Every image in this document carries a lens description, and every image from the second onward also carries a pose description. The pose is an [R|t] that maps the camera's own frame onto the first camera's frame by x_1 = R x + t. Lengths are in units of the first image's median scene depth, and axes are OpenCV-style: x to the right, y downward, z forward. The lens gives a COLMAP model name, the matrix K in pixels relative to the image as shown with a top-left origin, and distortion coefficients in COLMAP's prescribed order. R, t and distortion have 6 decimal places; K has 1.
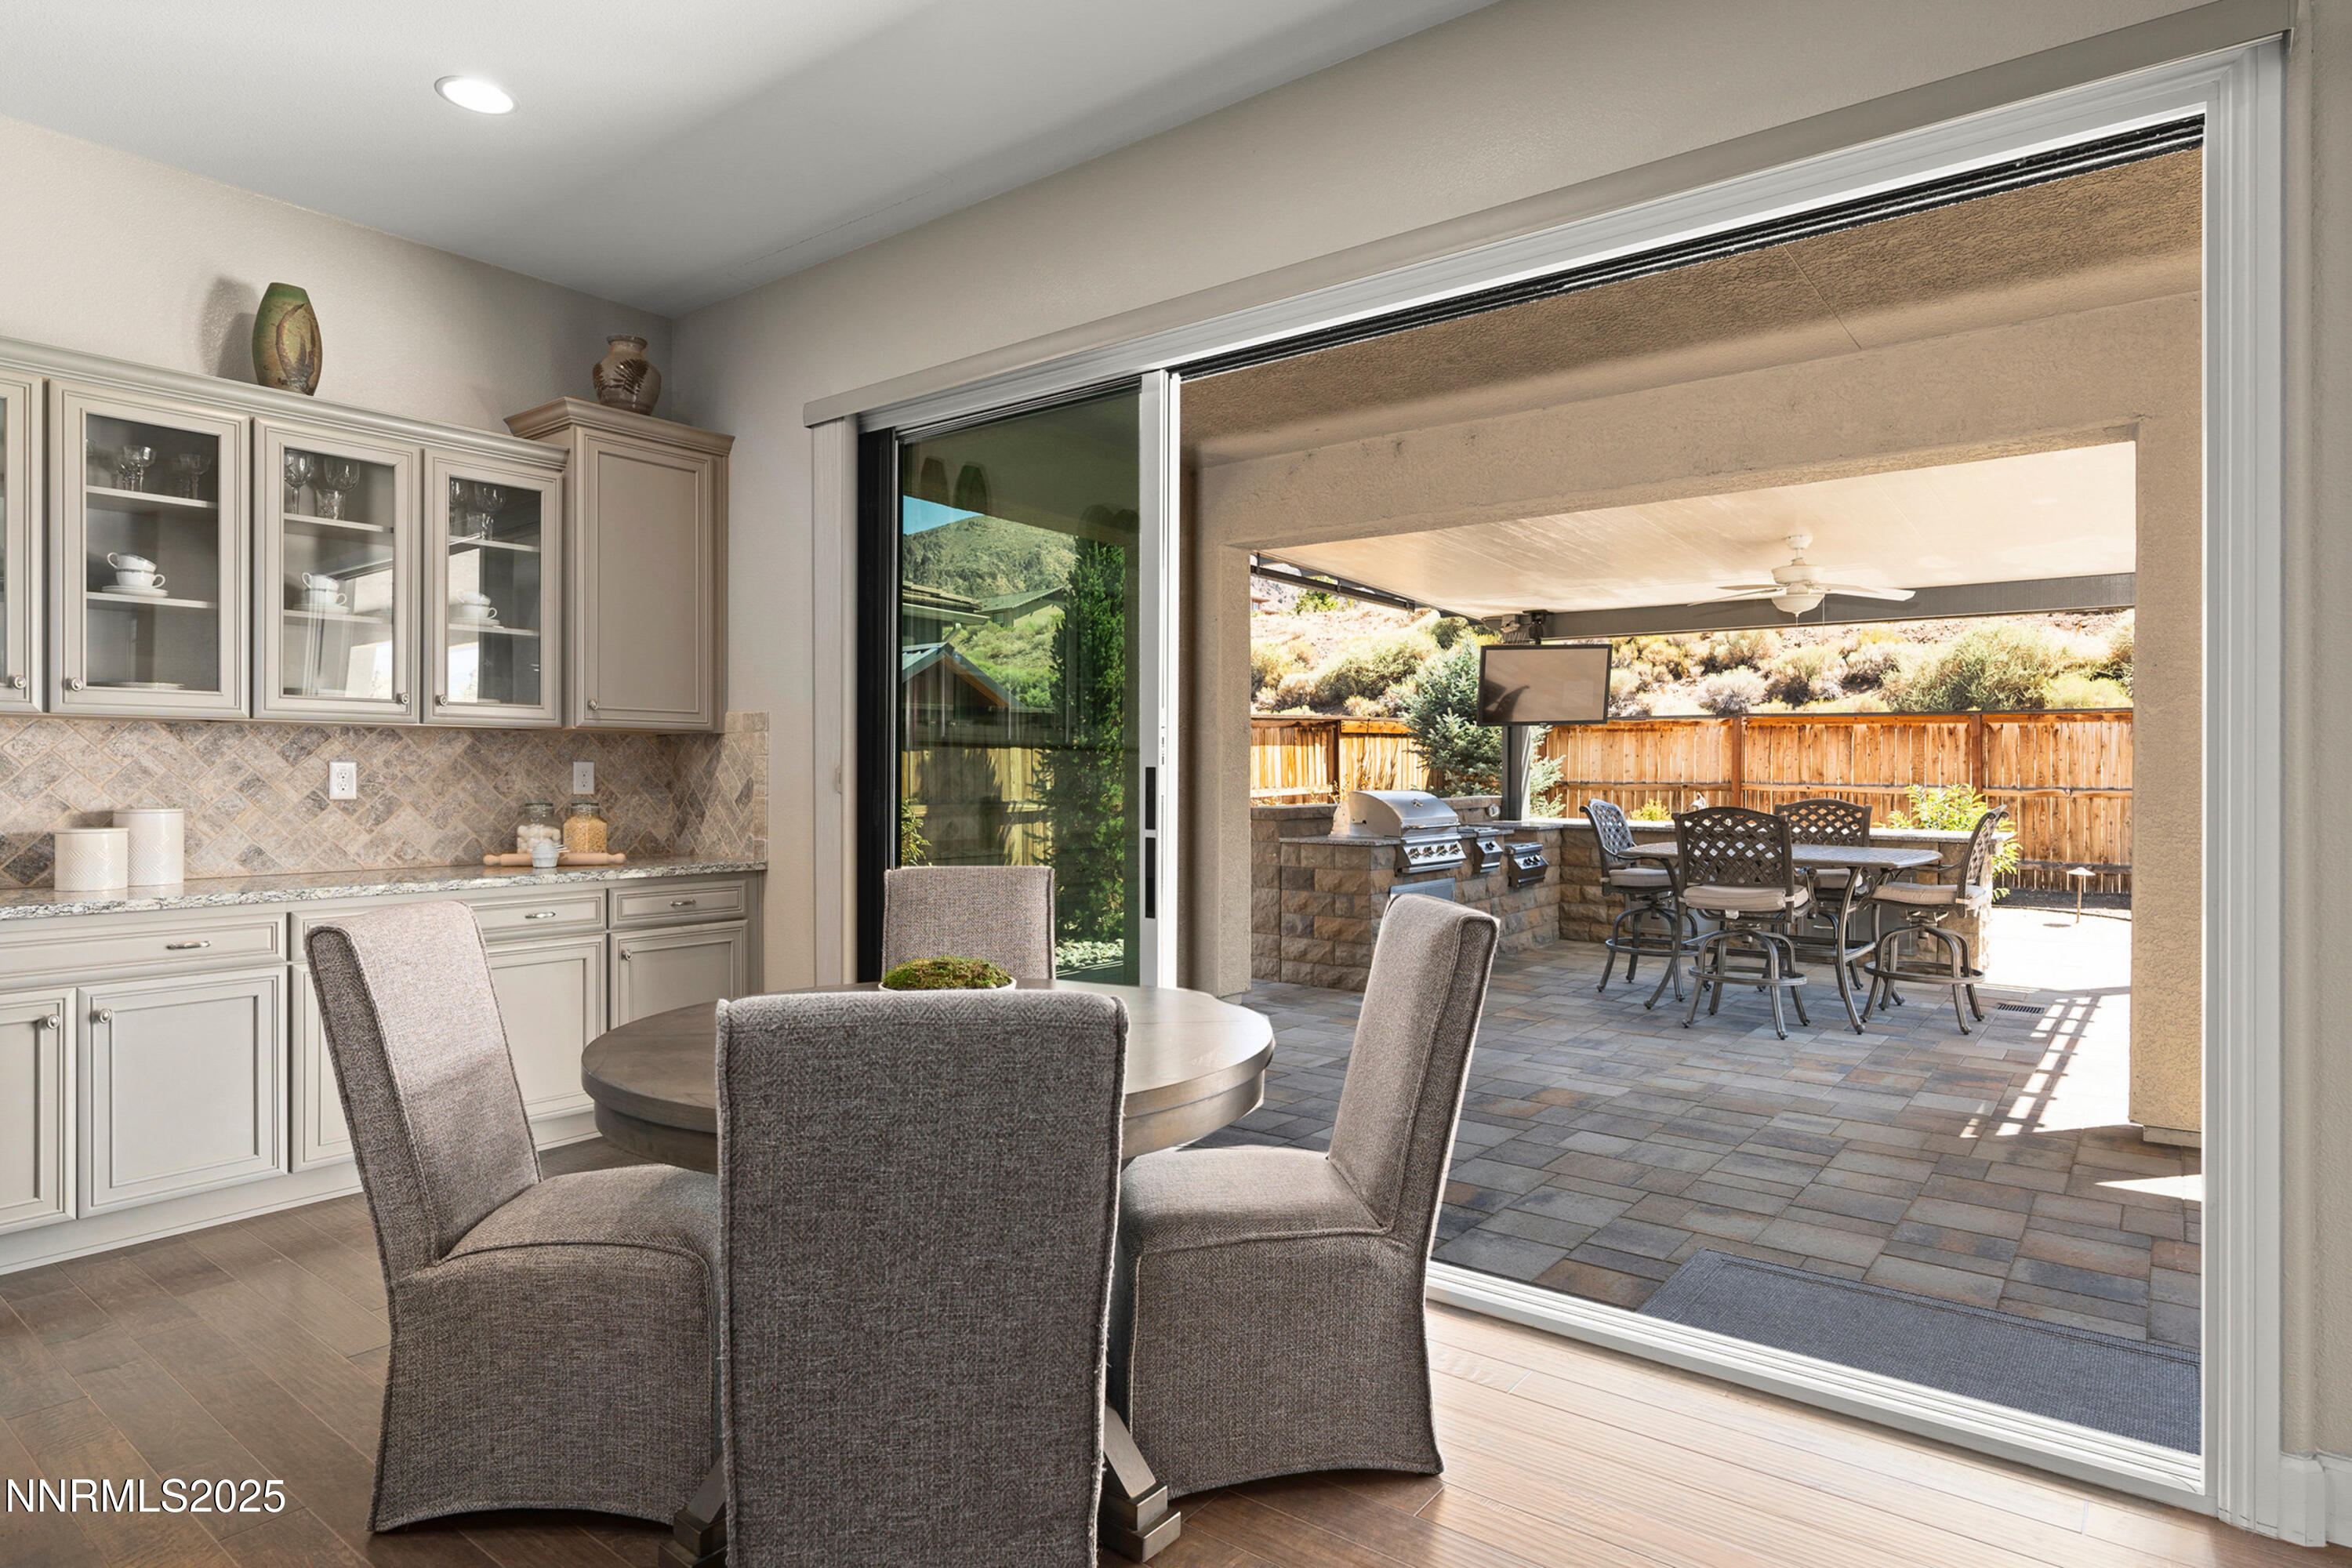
lens RADIAL K [[1296.1, 0, 1175.5], [0, 1296.1, 773.9], [0, 0, 1]] dist [-0.000018, -0.000584]
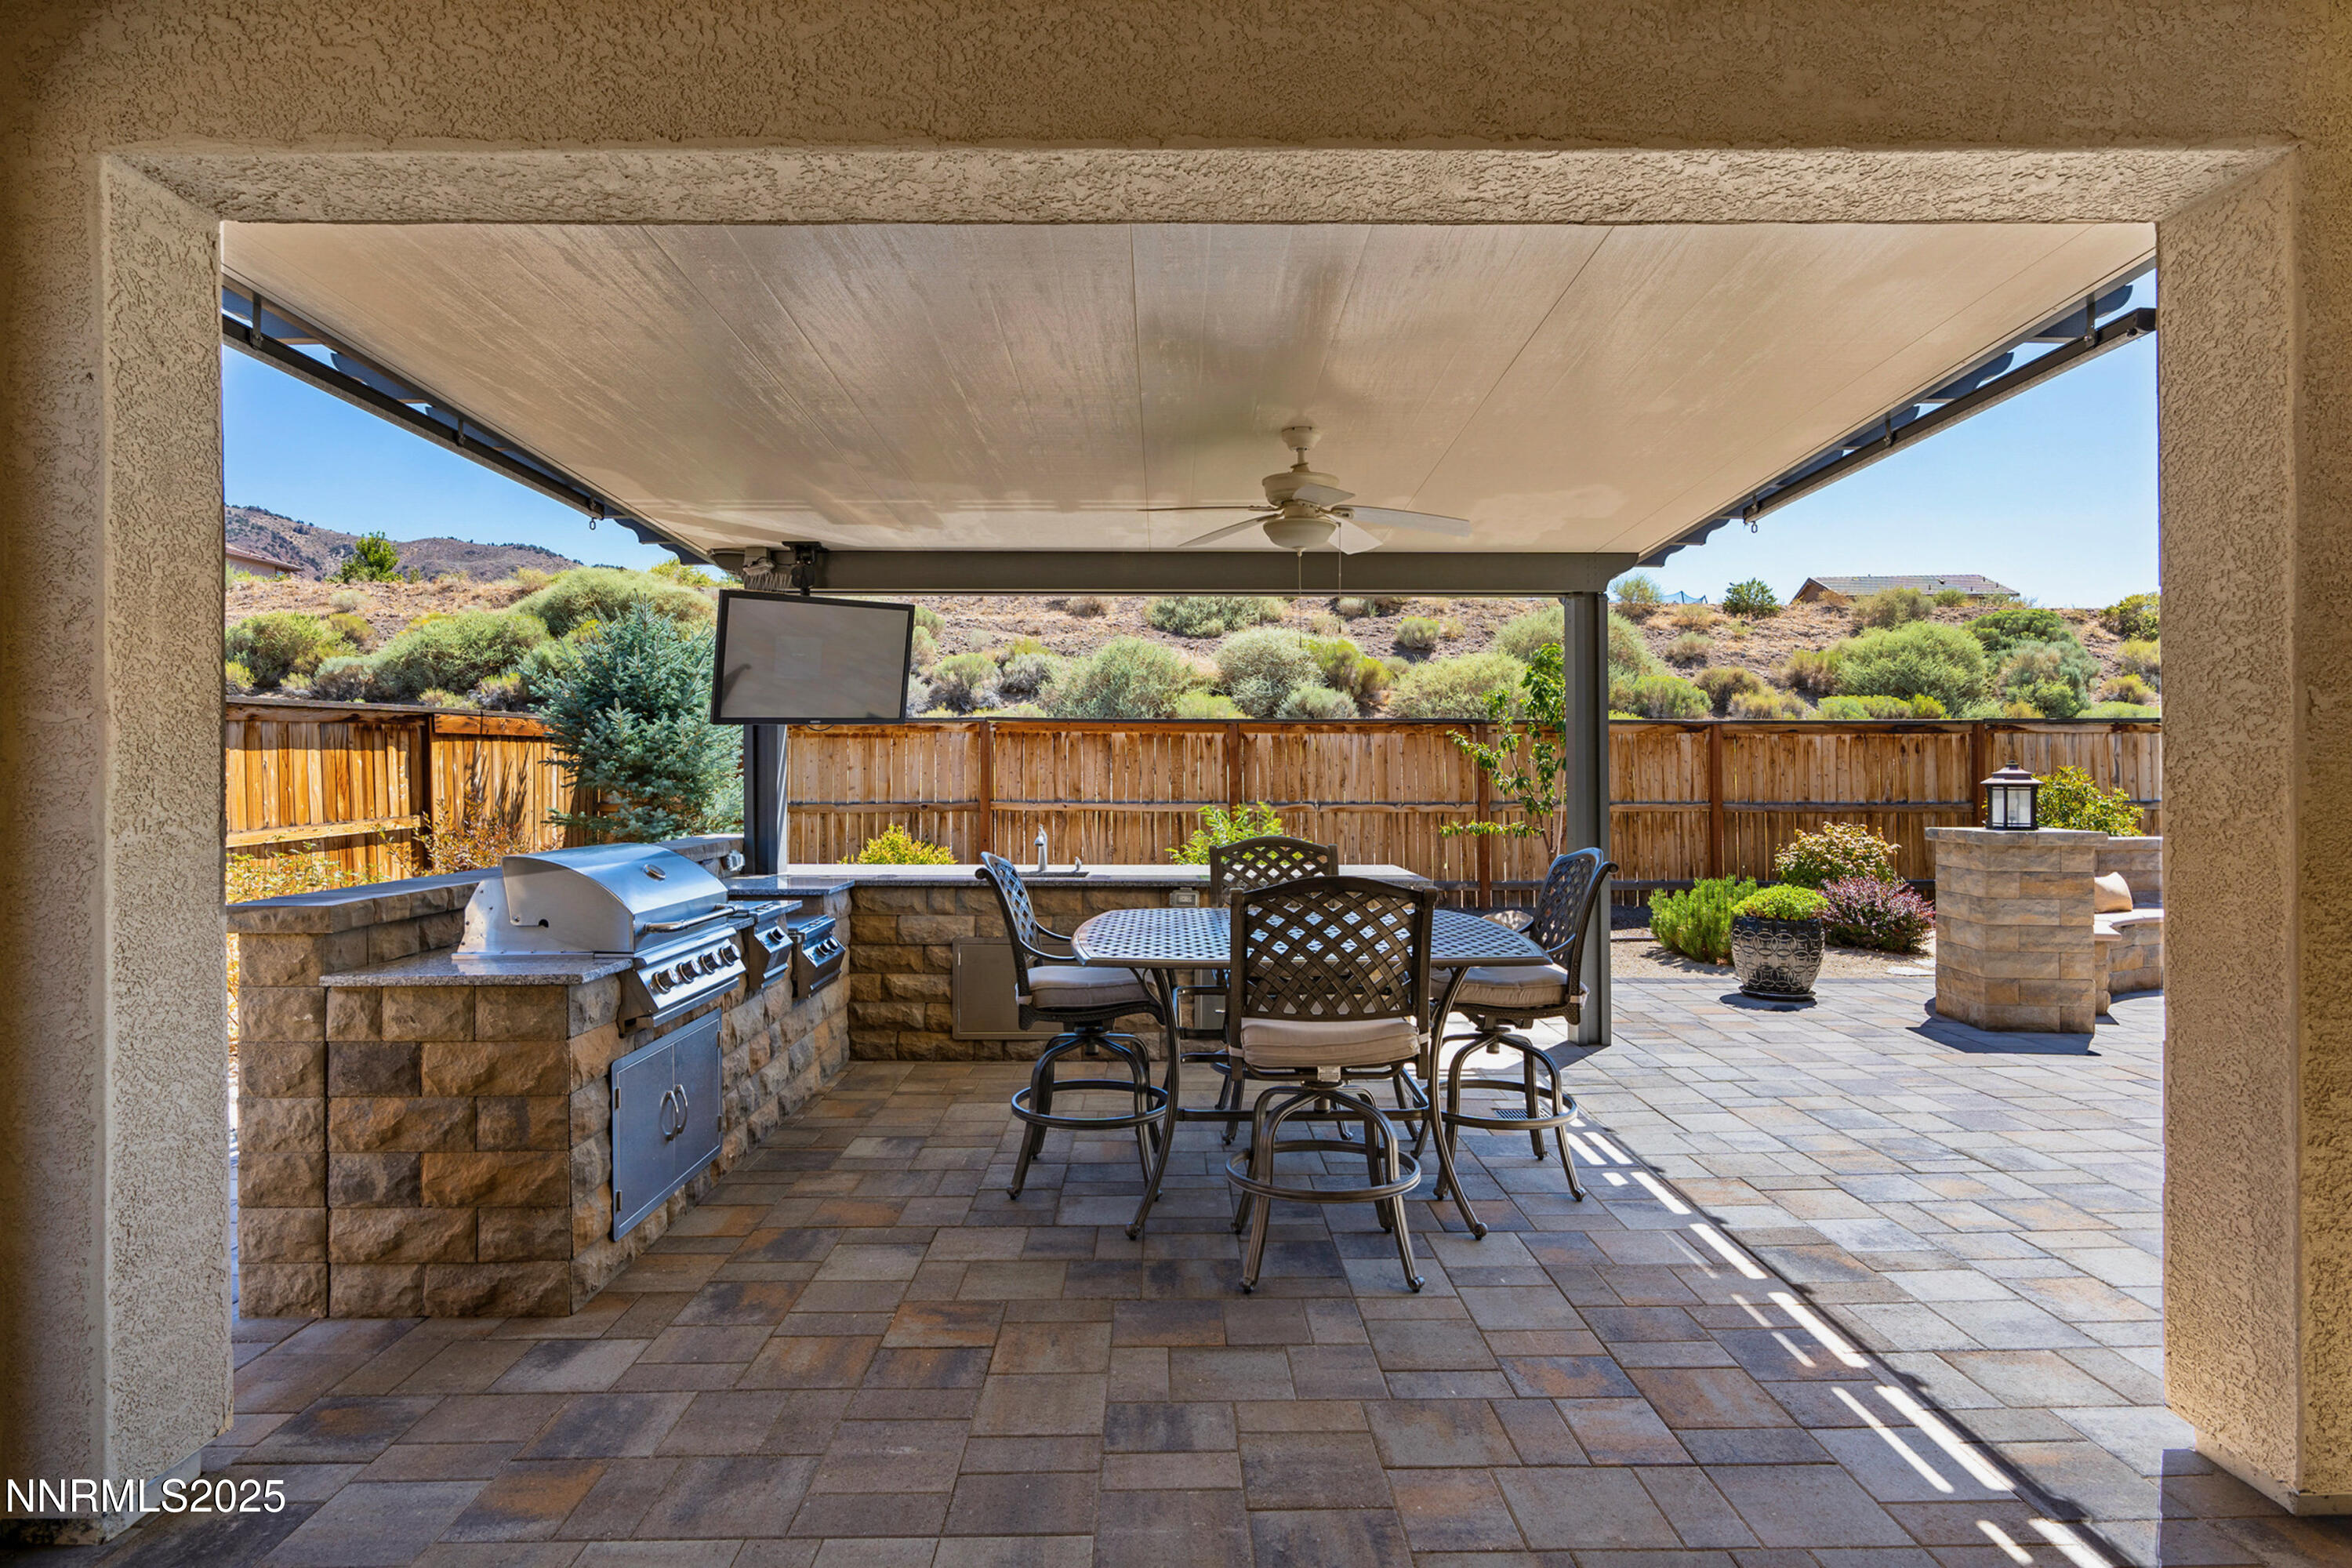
lens RADIAL K [[1284.8, 0, 1181.7], [0, 1284.8, 778.9], [0, 0, 1]] dist [-0.003231, -0.001518]
pose [[0.782206, -0.007041, 0.622979, 0.041240], [0.008139, 0.999966, 0.001084, -0.012995], [-0.622966, 0.004223, 0.782237, 0.521425]]
